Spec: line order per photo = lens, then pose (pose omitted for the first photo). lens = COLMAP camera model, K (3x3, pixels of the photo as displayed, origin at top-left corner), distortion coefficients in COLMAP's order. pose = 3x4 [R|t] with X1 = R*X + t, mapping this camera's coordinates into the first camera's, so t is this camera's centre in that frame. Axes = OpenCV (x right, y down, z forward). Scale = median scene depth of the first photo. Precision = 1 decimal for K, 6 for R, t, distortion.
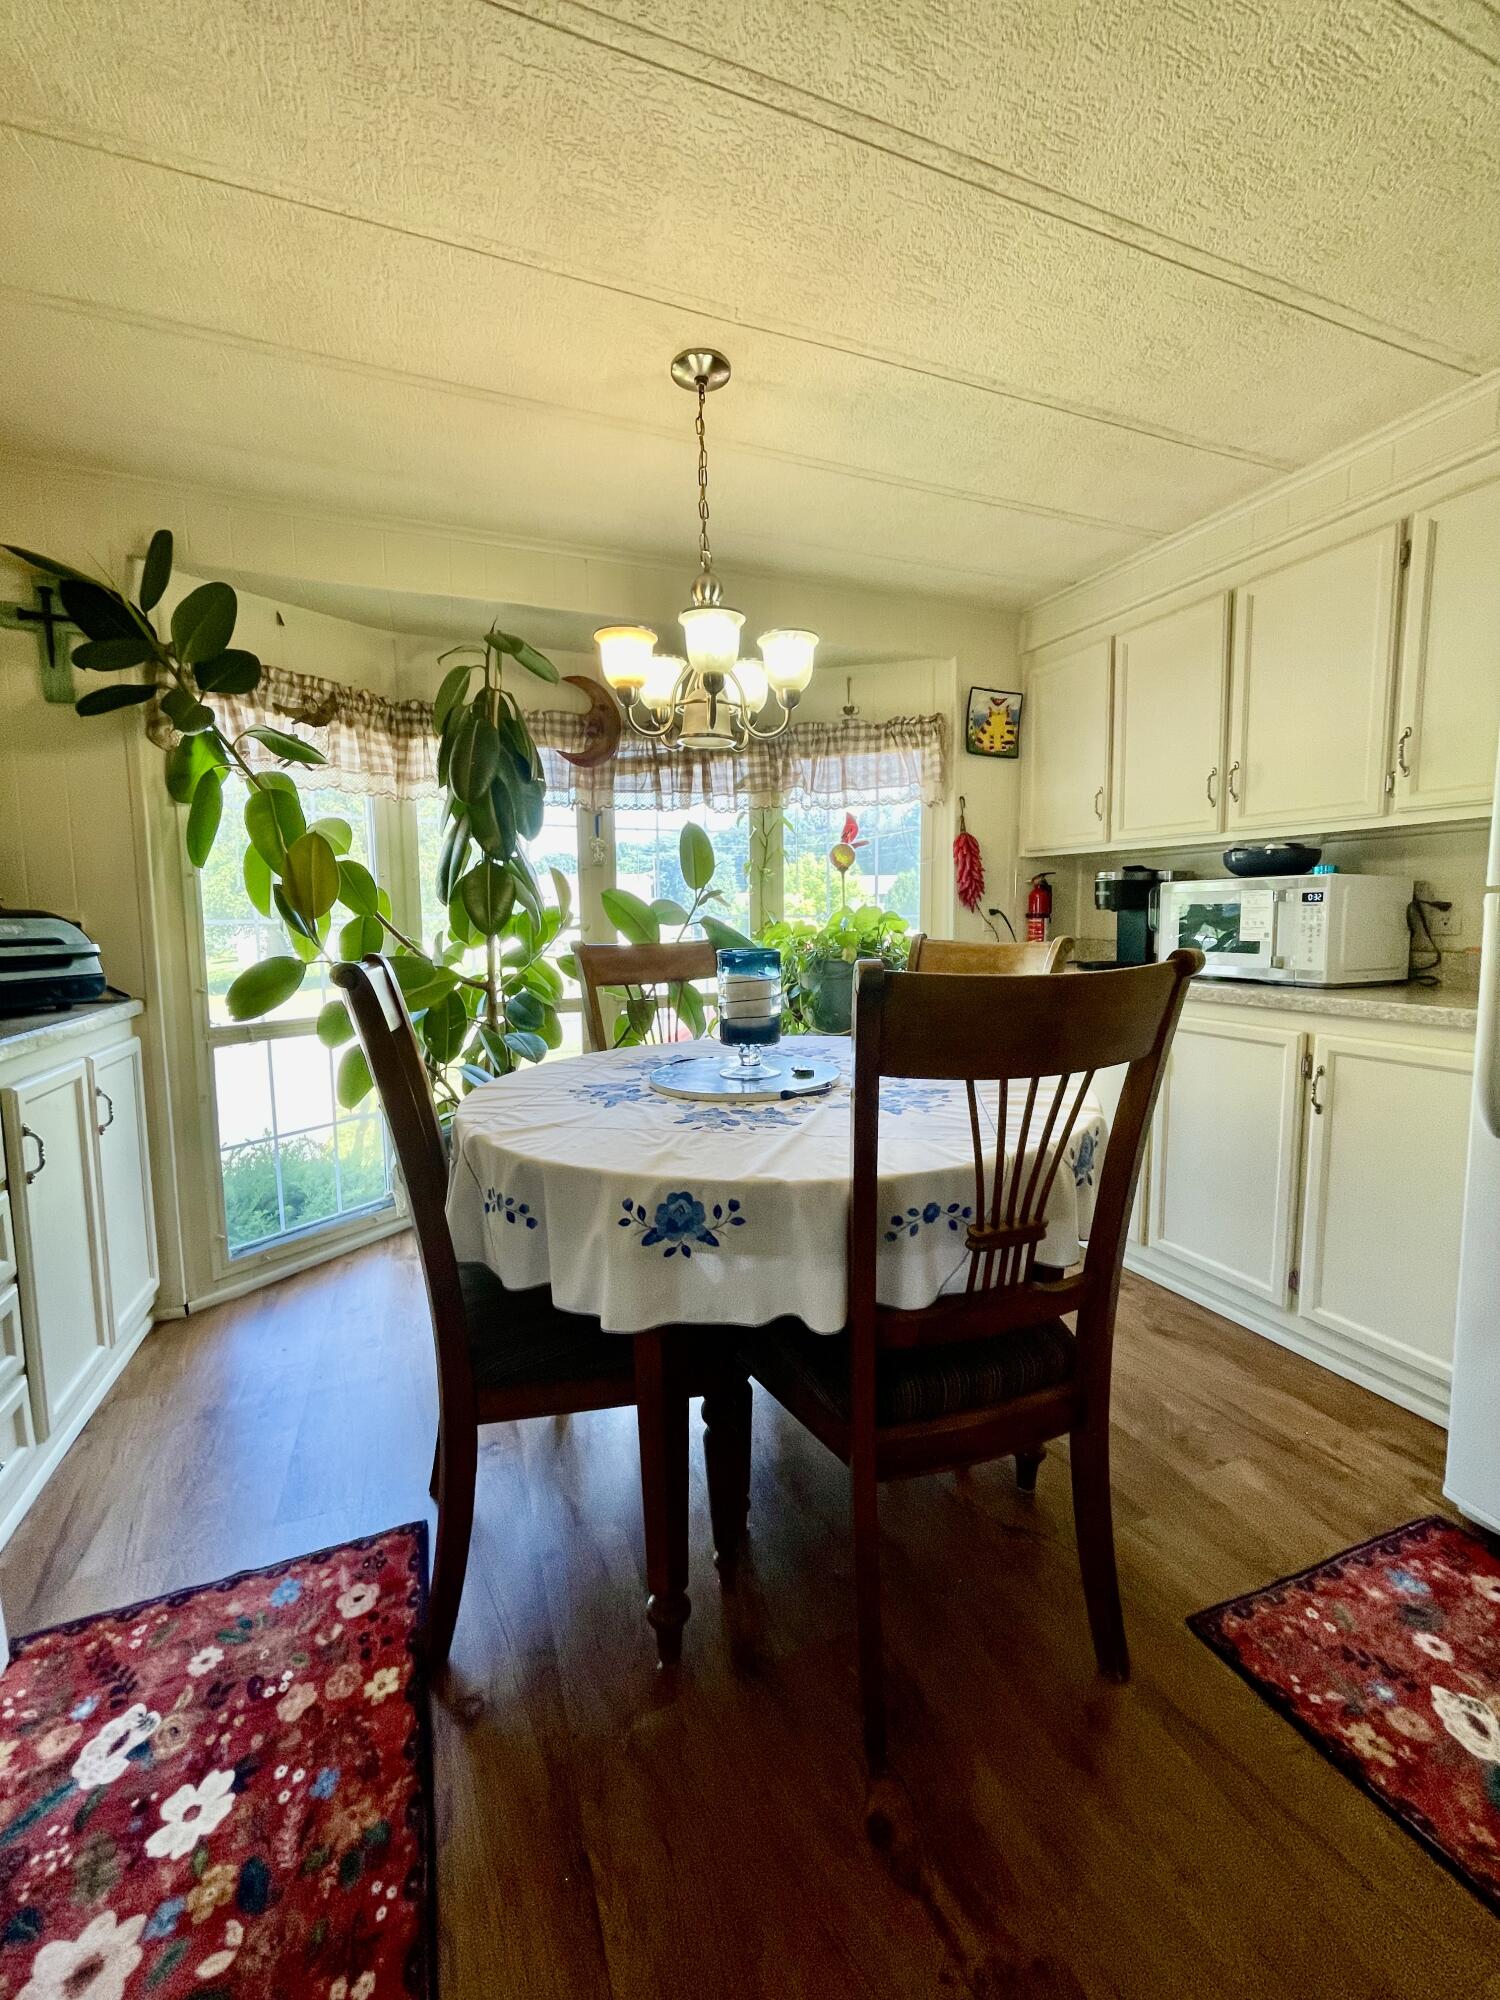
lens RADIAL K [[807.4, 0, 752.6], [0, 807.4, 984.8], [0, 0, 1]] dist [0.002952, -0.001799]
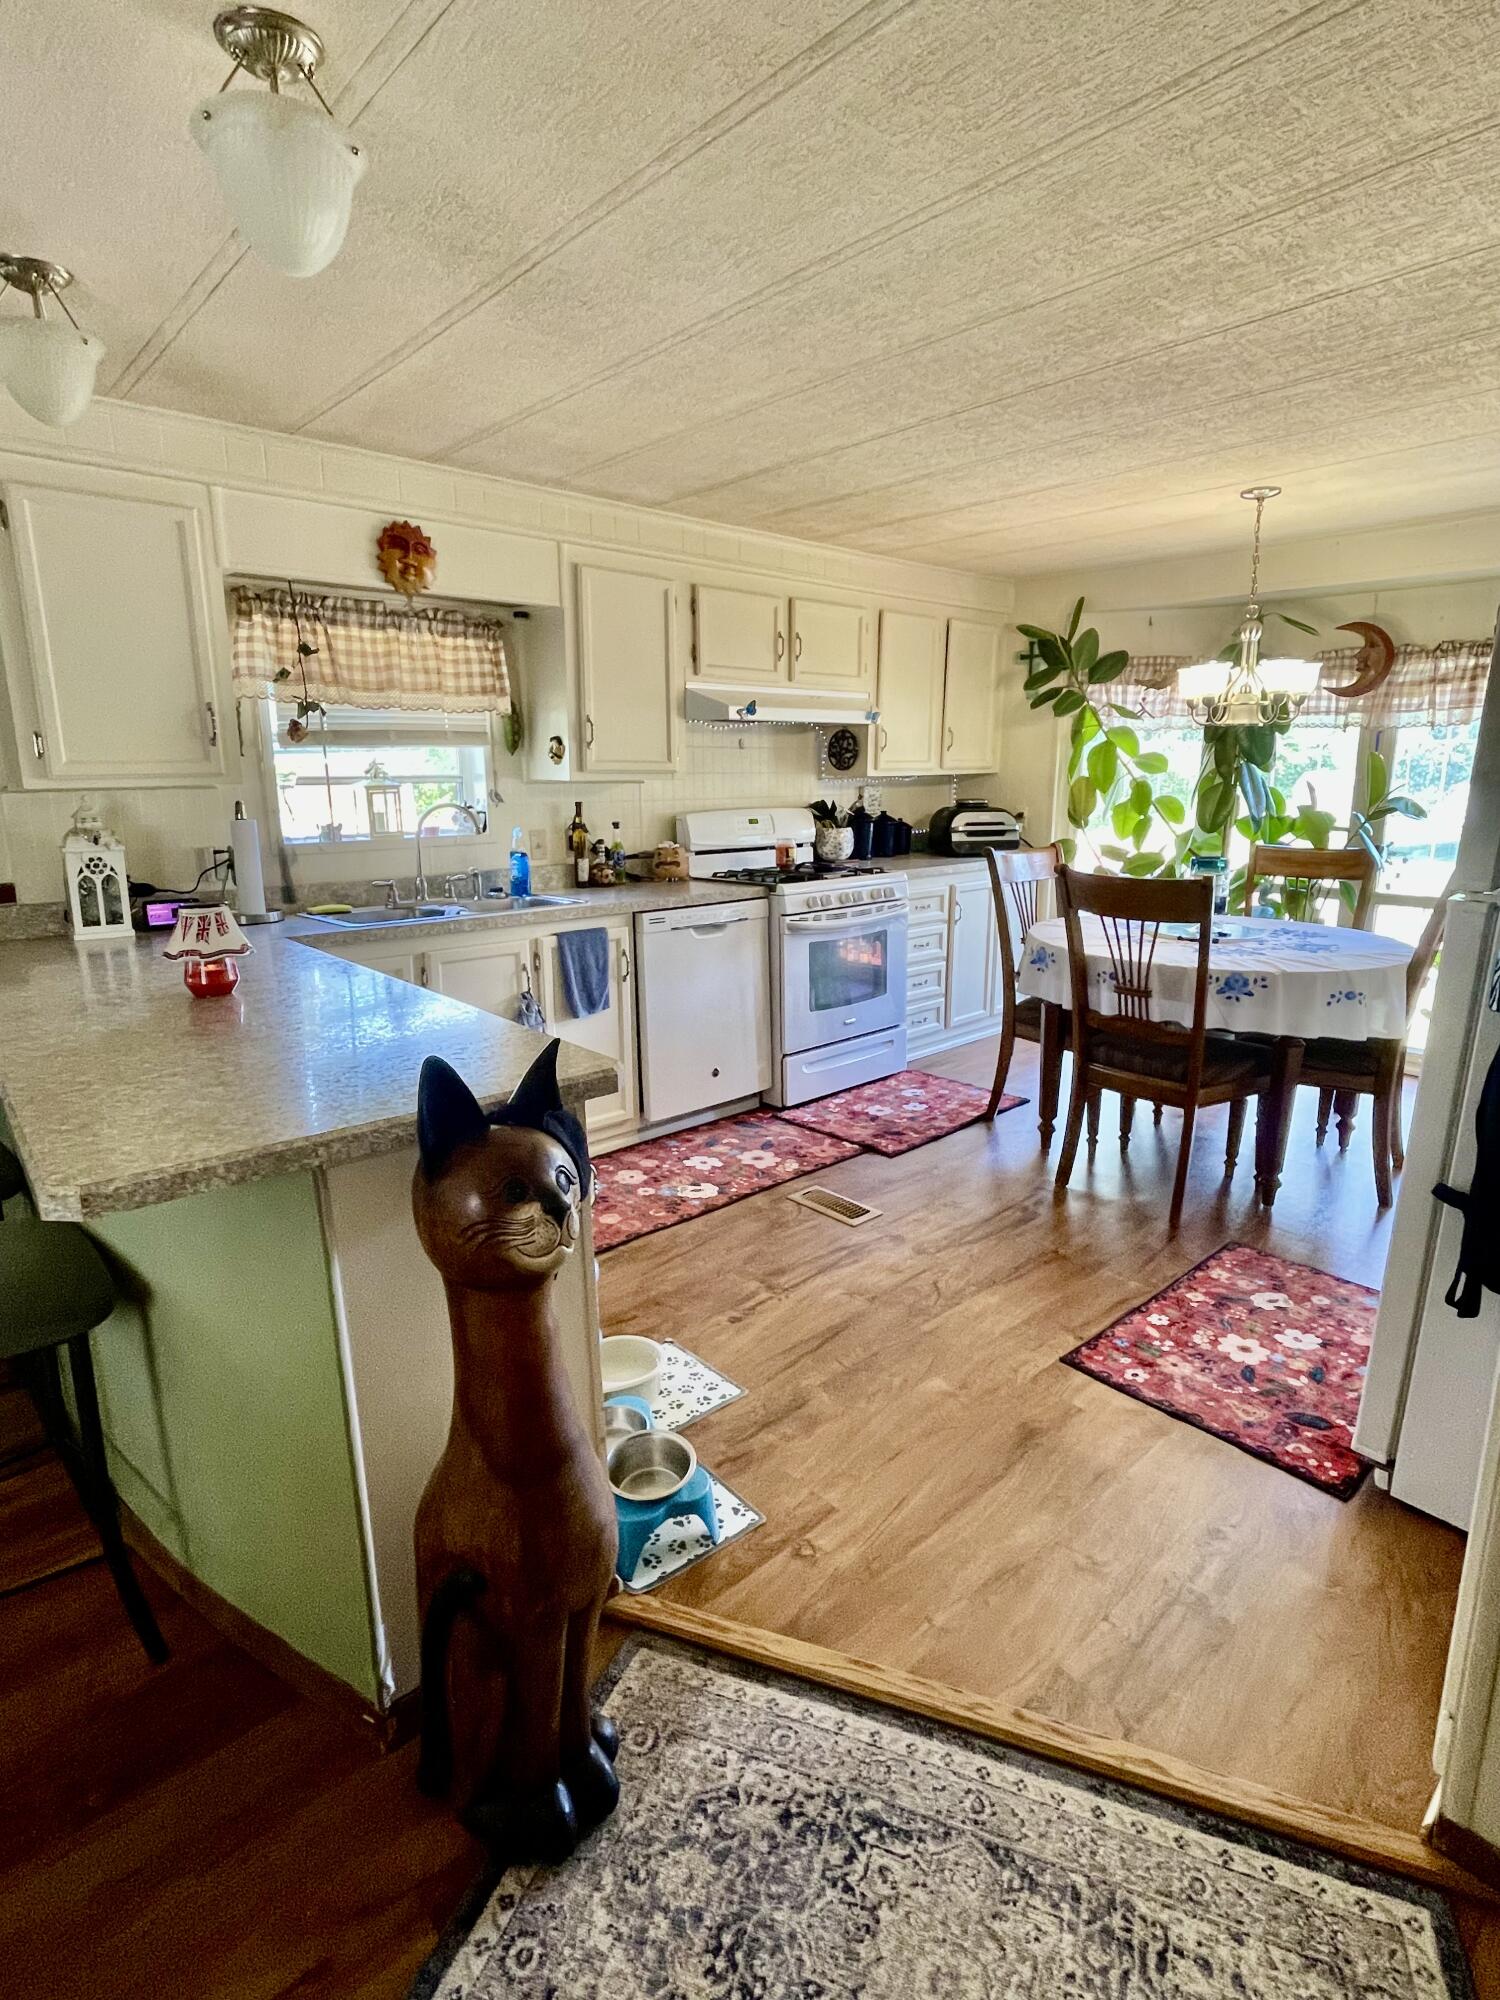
lens RADIAL K [[1010.2, 0, 746.9], [0, 1010.2, 996.0], [0, 0, 1]] dist [-0.002993, -0.000406]
pose [[0.354611, 0.221985, -0.908281, 1.366019], [-0.084958, 0.975040, 0.205132, -0.094062], [0.931146, 0.004423, 0.364619, -0.572069]]
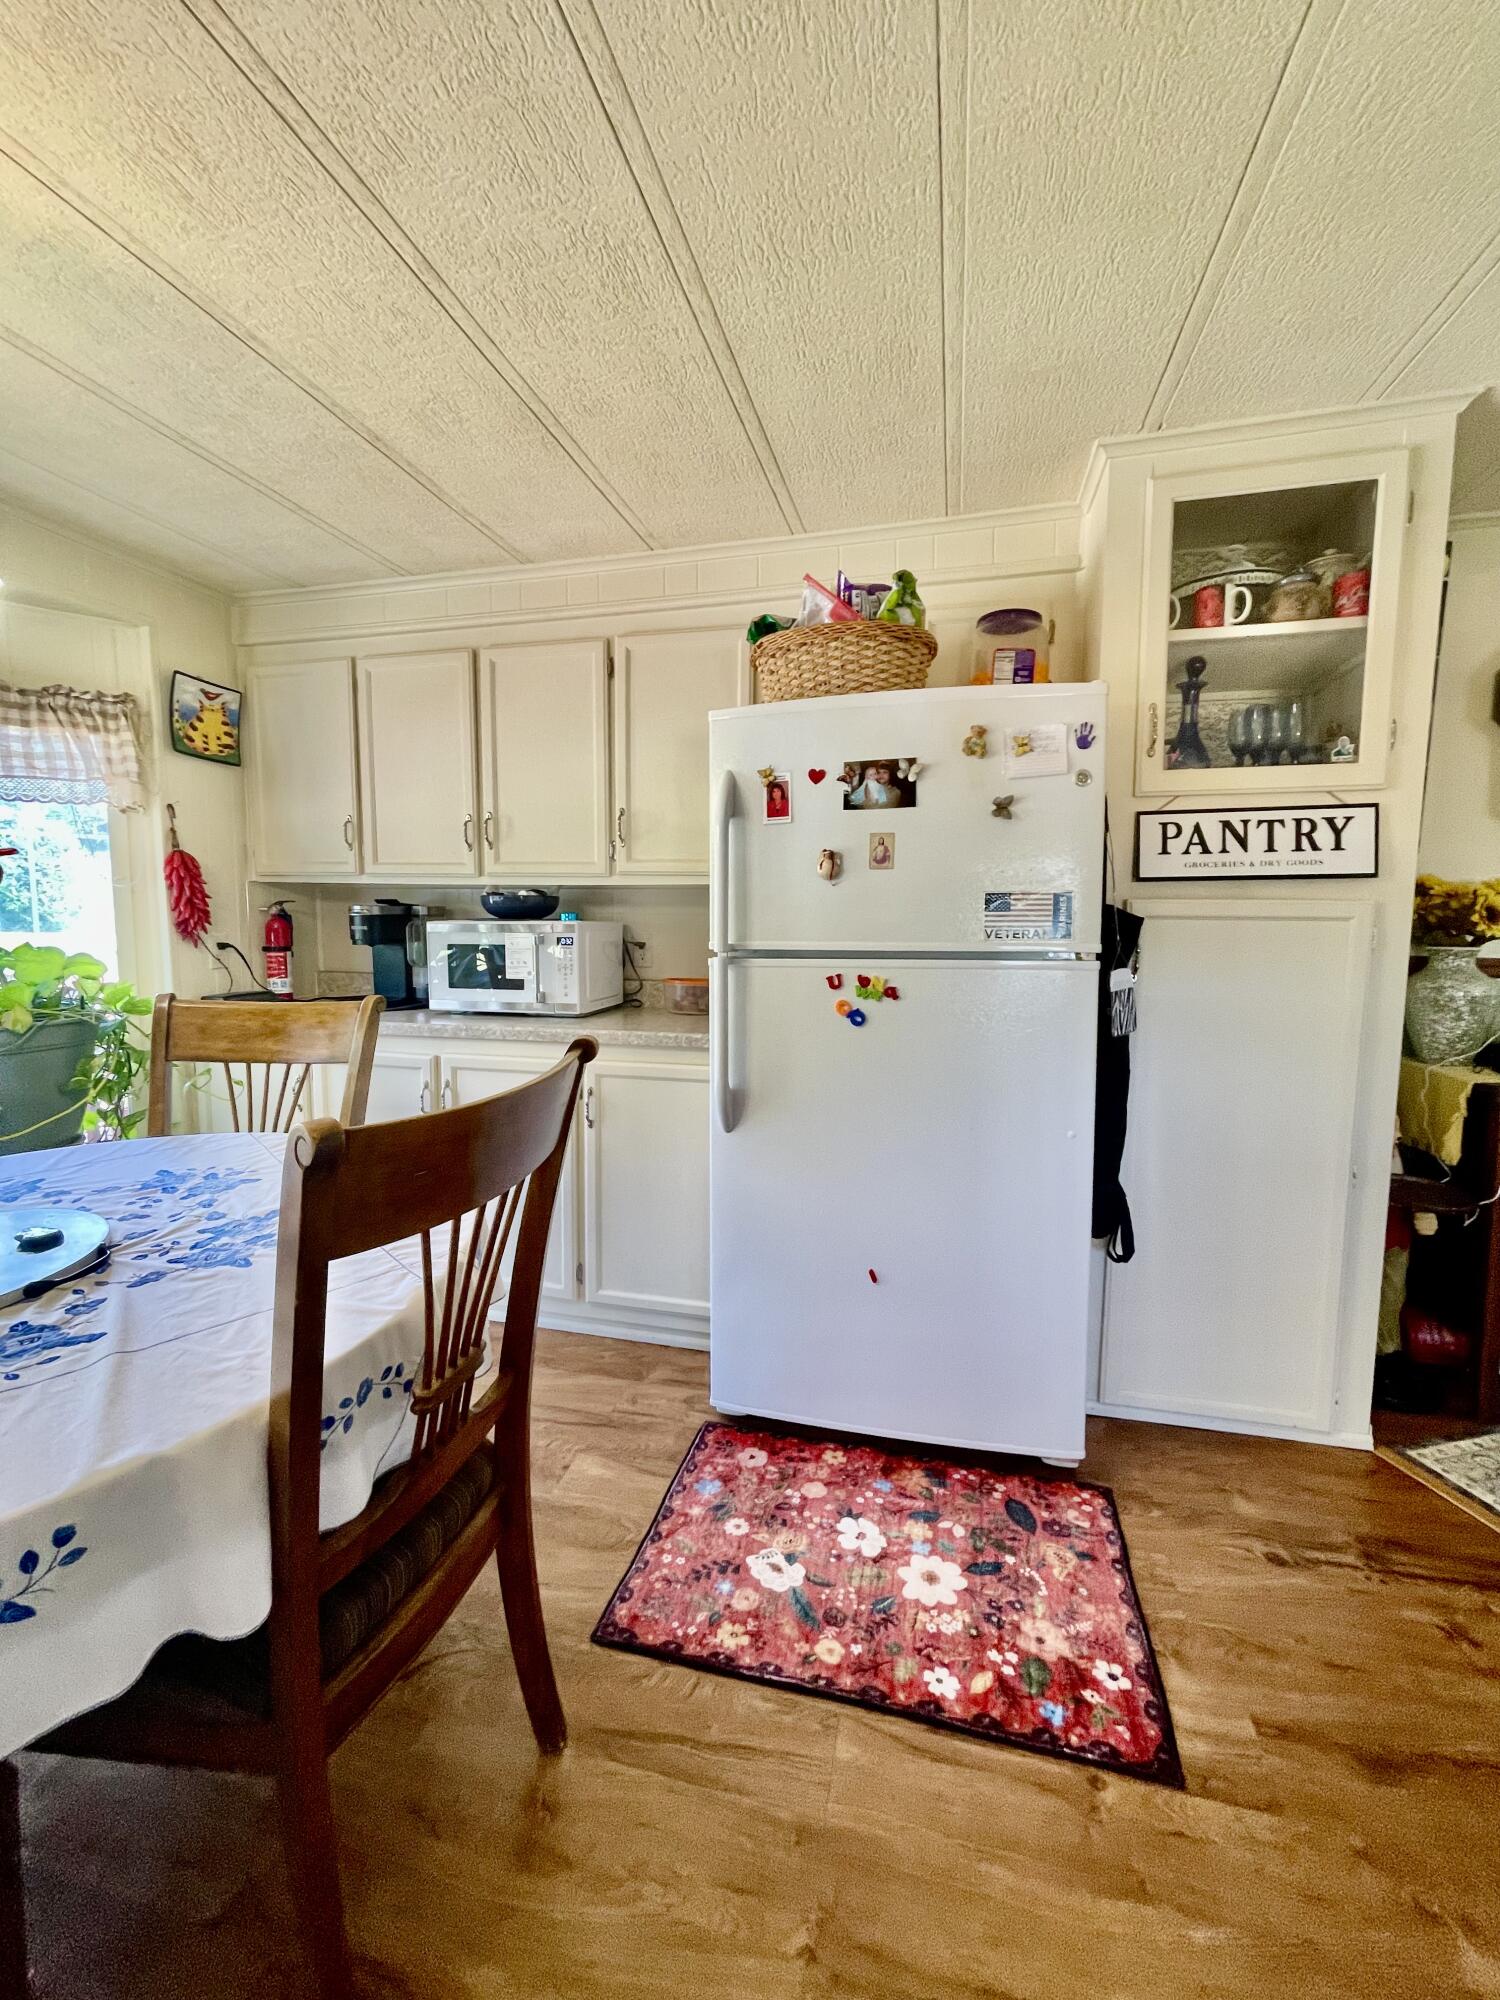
lens RADIAL K [[807.4, 0, 758.0], [0, 807.4, 984.0], [0, 0, 1]] dist [0.002952, -0.001799]
pose [[0.576987, -0.062425, 0.814364, -0.103706], [0.060949, 0.997586, 0.033287, -0.072461], [-0.814476, 0.030429, 0.579399, 0.105040]]
